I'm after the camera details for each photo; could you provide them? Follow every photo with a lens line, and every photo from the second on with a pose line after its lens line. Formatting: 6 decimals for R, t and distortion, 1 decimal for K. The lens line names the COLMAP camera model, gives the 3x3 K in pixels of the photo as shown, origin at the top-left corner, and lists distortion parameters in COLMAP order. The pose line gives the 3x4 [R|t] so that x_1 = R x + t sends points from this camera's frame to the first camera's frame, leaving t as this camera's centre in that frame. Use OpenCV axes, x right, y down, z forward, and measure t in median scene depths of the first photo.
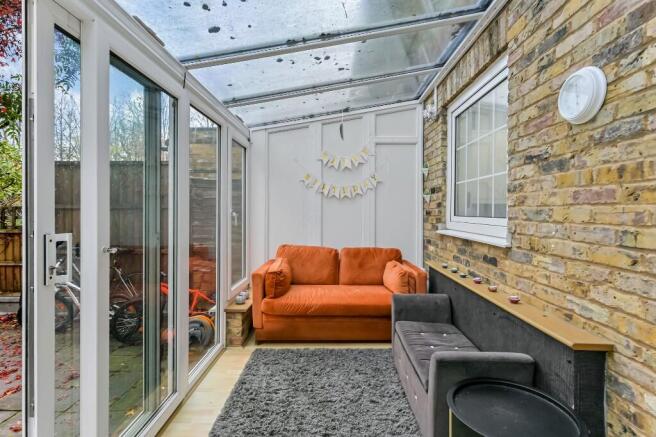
lens RADIAL K [[334.2, 0, 333.0], [0, 334.2, 208.5], [0, 0, 1]] dist [0.014516, -0.000371]
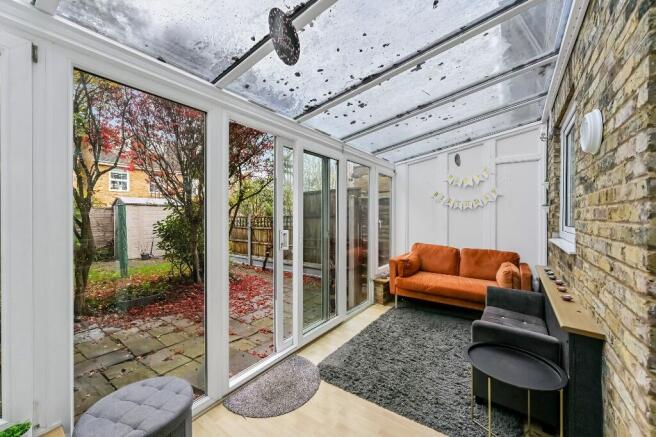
lens RADIAL K [[261.6, 0, 326.5], [0, 261.6, 213.3], [0, 0, 1]] dist [0.003305, 0.000590]
pose [[0.812264, -0.002405, -0.583285, 0.228271], [0.000778, 0.999995, -0.003039, -0.017180], [0.583289, 0.002014, 0.812262, -0.157675]]
